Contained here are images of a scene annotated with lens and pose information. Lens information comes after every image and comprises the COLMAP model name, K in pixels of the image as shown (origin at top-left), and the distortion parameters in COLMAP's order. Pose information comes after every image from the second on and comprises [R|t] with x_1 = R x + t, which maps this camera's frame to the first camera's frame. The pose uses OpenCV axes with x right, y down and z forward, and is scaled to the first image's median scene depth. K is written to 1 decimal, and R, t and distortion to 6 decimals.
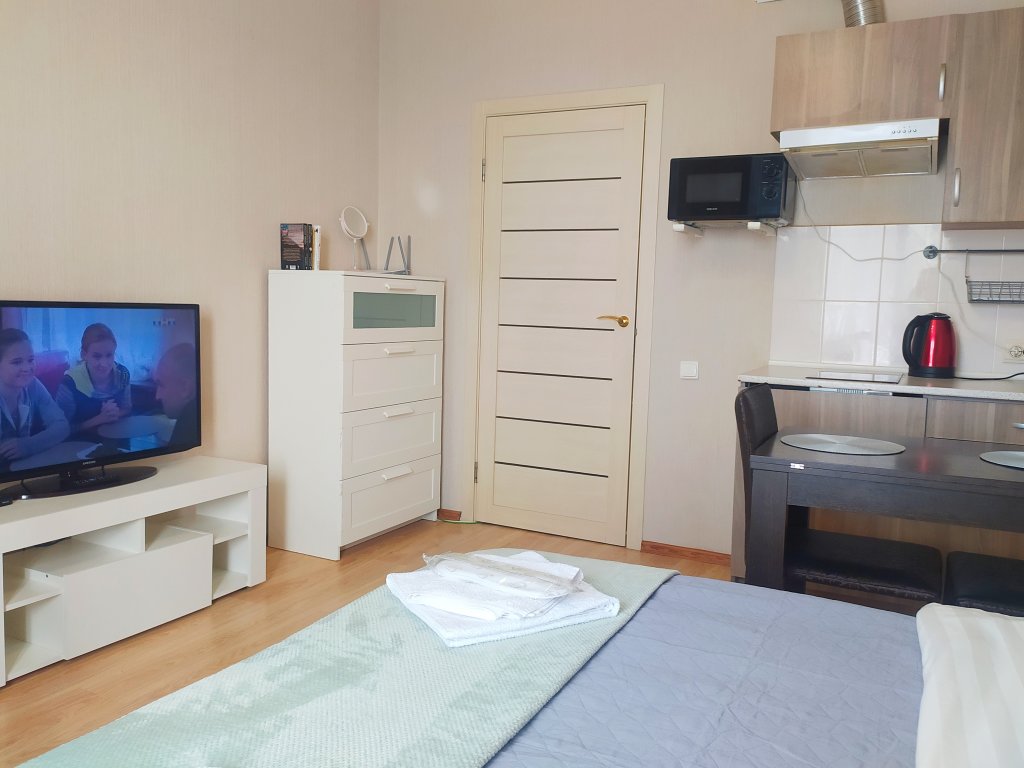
lens RADIAL K [[828.0, 0, 515.6], [0, 828.0, 382.1], [0, 0, 1]] dist [0.058938, -0.049245]
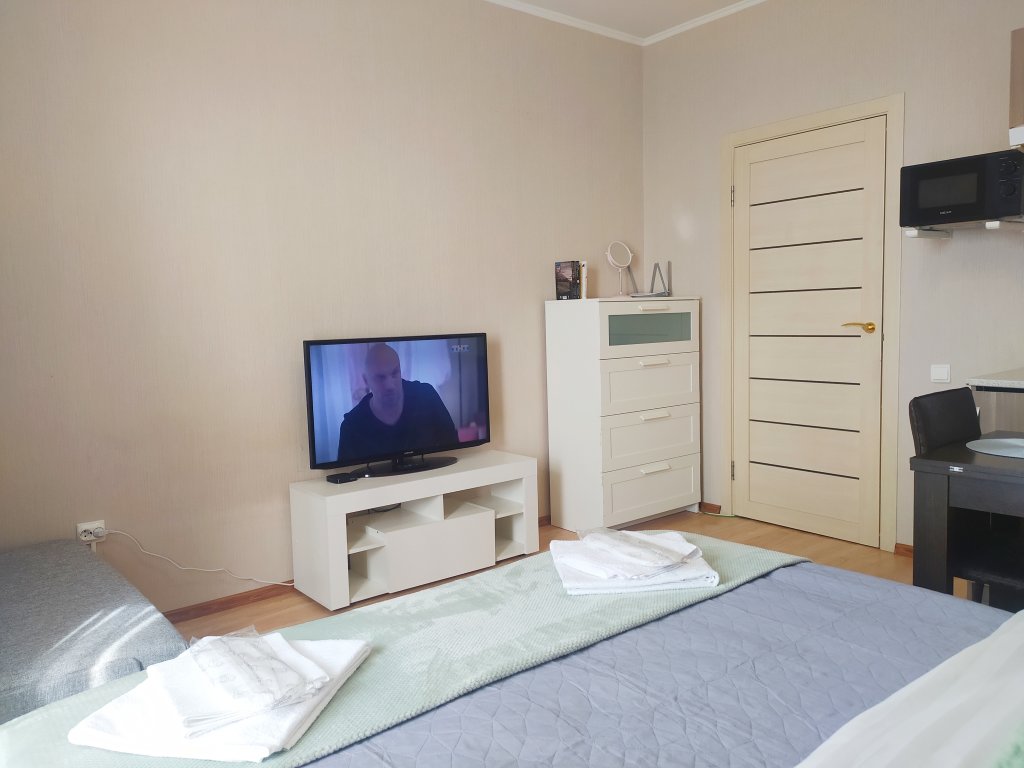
lens RADIAL K [[767.2, 0, 511.4], [0, 767.2, 379.1], [0, 0, 1]] dist [0.068386, -0.070292]
pose [[0.907017, -0.021285, -0.420556, 0.153224], [0.017066, 0.999759, -0.013794, -0.004168], [0.420749, 0.005335, 0.907162, -0.065740]]
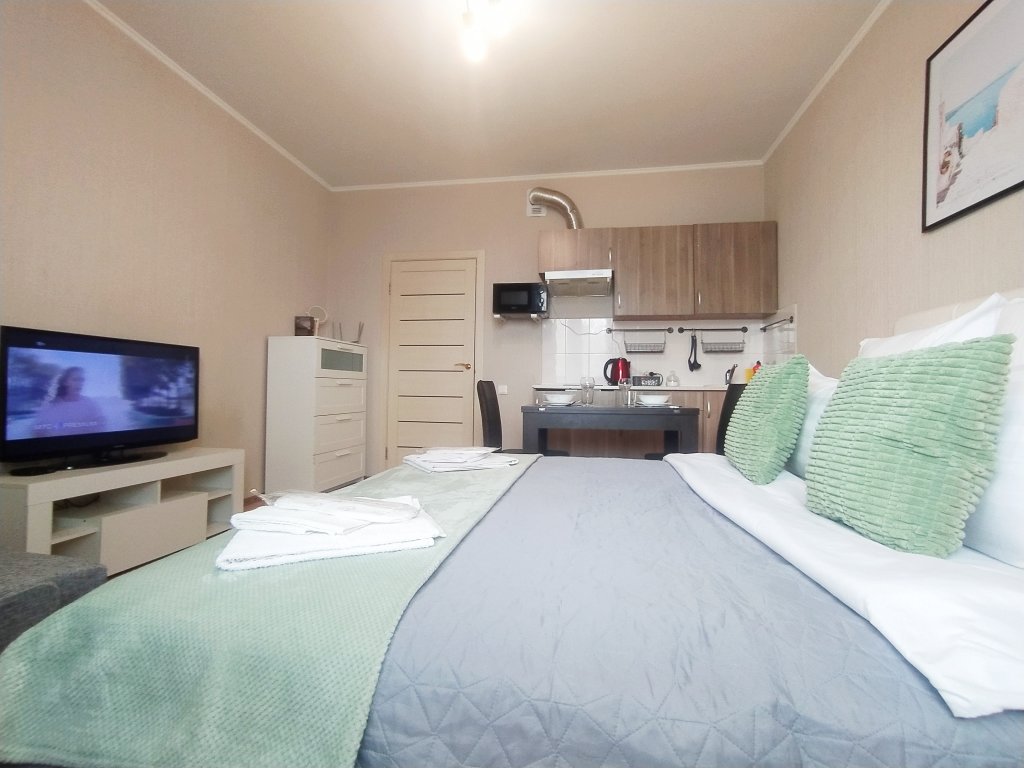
lens RADIAL K [[473.5, 0, 522.6], [0, 473.5, 378.3], [0, 0, 1]] dist [-0.016506, 0.014970]
pose [[0.948208, -0.011330, 0.317448, -0.118400], [0.047596, 0.993149, -0.106724, 0.091923], [-0.314064, 0.116305, 0.942251, -0.089830]]
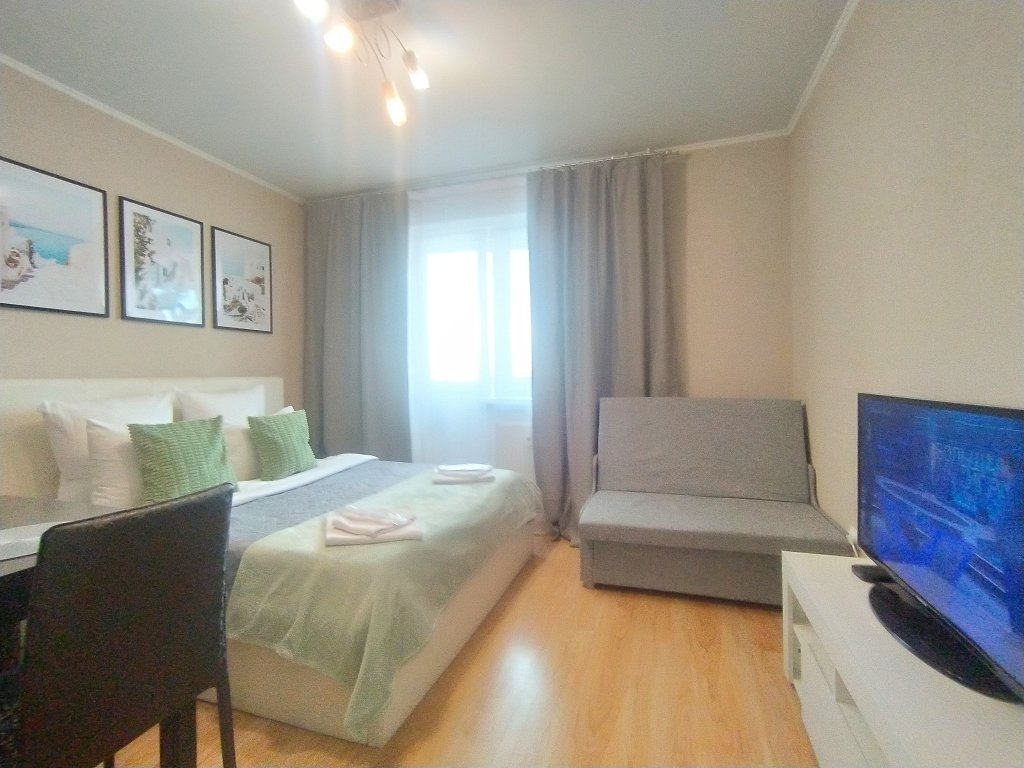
lens RADIAL K [[473.5, 0, 509.9], [0, 473.5, 372.0], [0, 0, 1]] dist [-0.016506, 0.014970]
pose [[-0.992247, -0.020378, -0.122603, -0.107294], [-0.030892, 0.995946, 0.084483, -0.124035], [0.120385, 0.087615, -0.988853, 1.098244]]
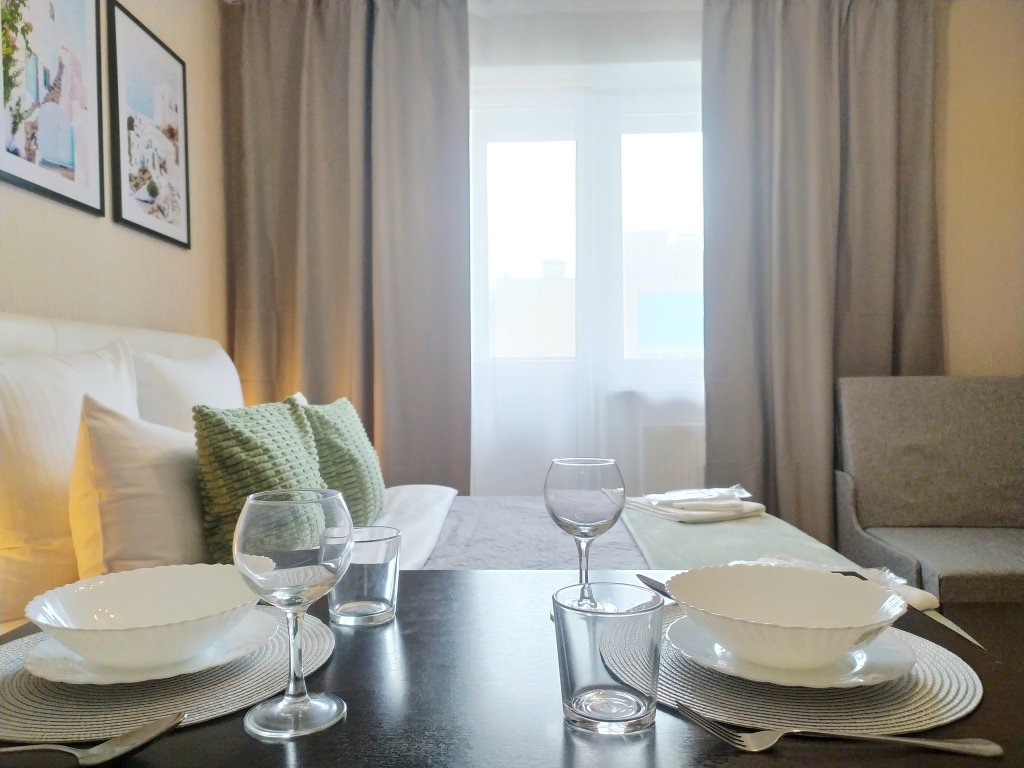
lens RADIAL K [[767.2, 0, 509.6], [0, 767.2, 380.9], [0, 0, 1]] dist [0.068386, -0.070292]
pose [[-0.917544, -0.021861, -0.397034, 0.365308], [-0.057582, 0.995268, 0.078273, -0.036544], [0.393444, 0.094681, -0.914460, 0.862475]]
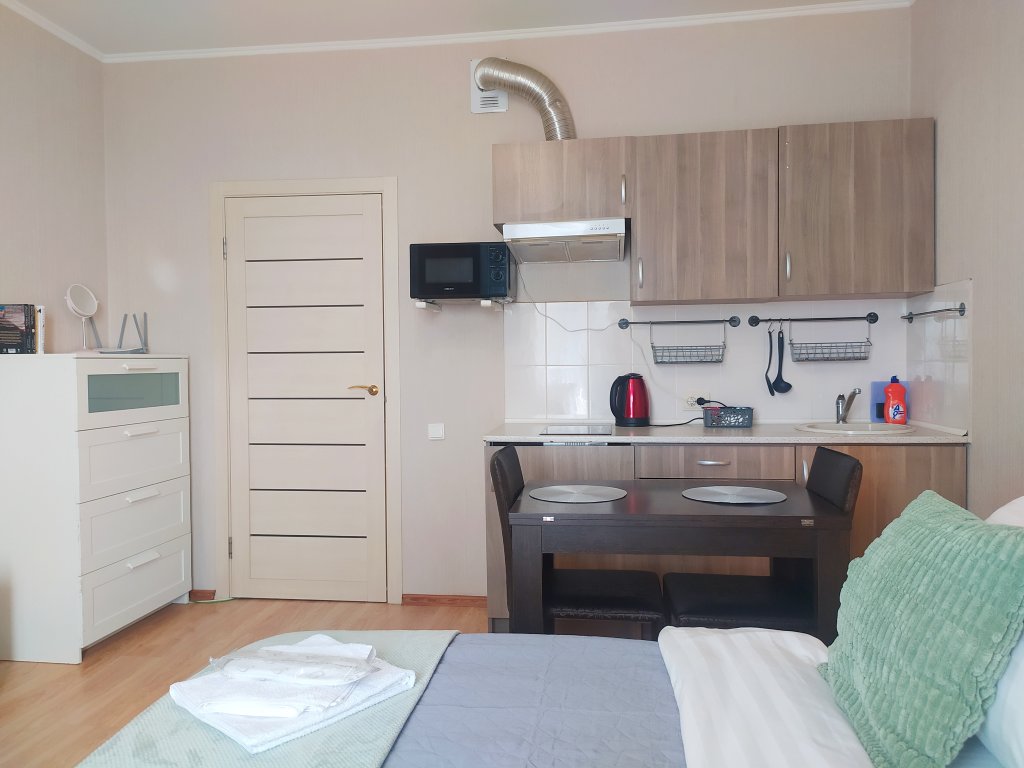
lens RADIAL K [[767.2, 0, 512.2], [0, 767.2, 380.8], [0, 0, 1]] dist [0.068386, -0.070292]
pose [[0.943939, -0.046682, 0.326803, -0.029625], [0.068265, 0.996157, -0.054880, -0.021275], [-0.322985, 0.074112, 0.943498, -0.000719]]
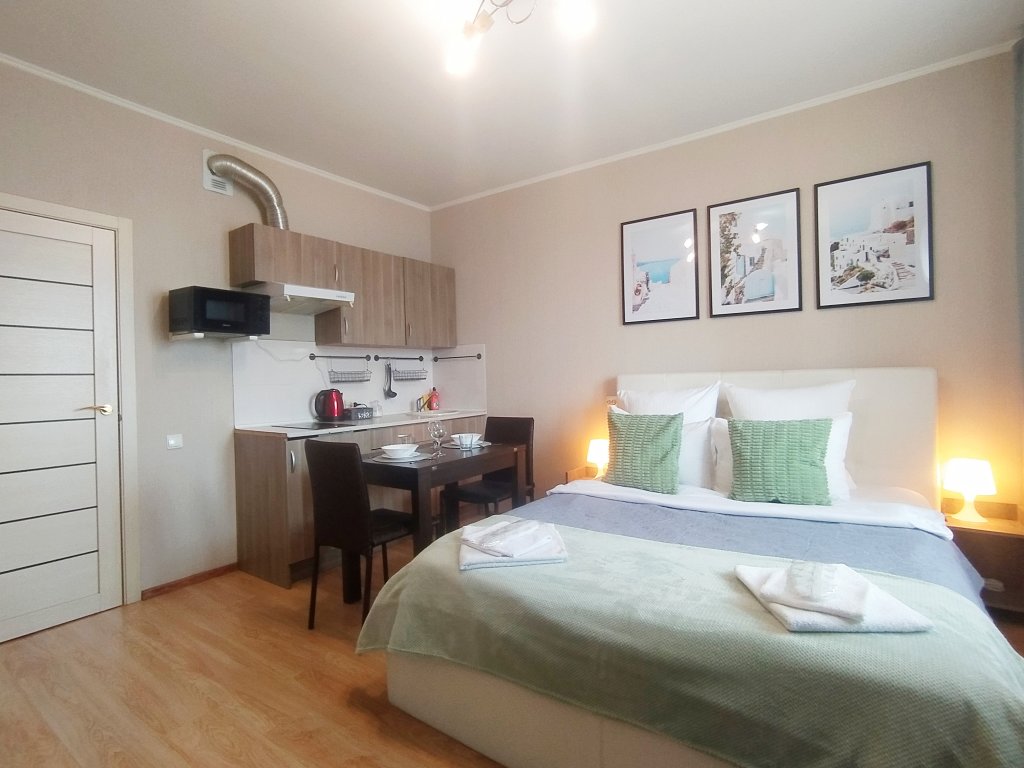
lens RADIAL K [[517.2, 0, 522.8], [0, 517.2, 371.5], [0, 0, 1]] dist [0.003461, 0.002192]
pose [[0.138249, -0.018611, 0.990223, -0.589861], [0.121238, 0.992622, 0.001729, -0.066578], [-0.982949, 0.119814, 0.139486, 0.378265]]
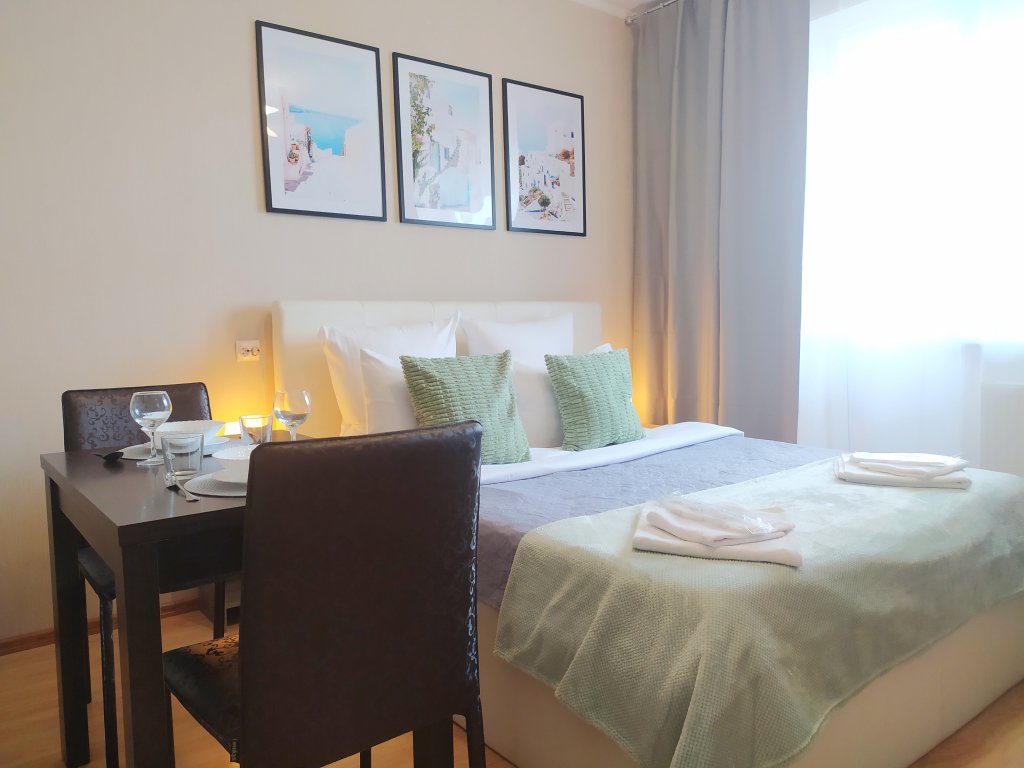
lens RADIAL K [[767.2, 0, 515.6], [0, 767.2, 380.7], [0, 0, 1]] dist [0.068386, -0.070292]
pose [[-0.893591, -0.043094, 0.446808, -0.131139], [0.036817, 0.984991, 0.168632, -0.084145], [-0.447369, 0.167138, -0.878593, 1.047662]]
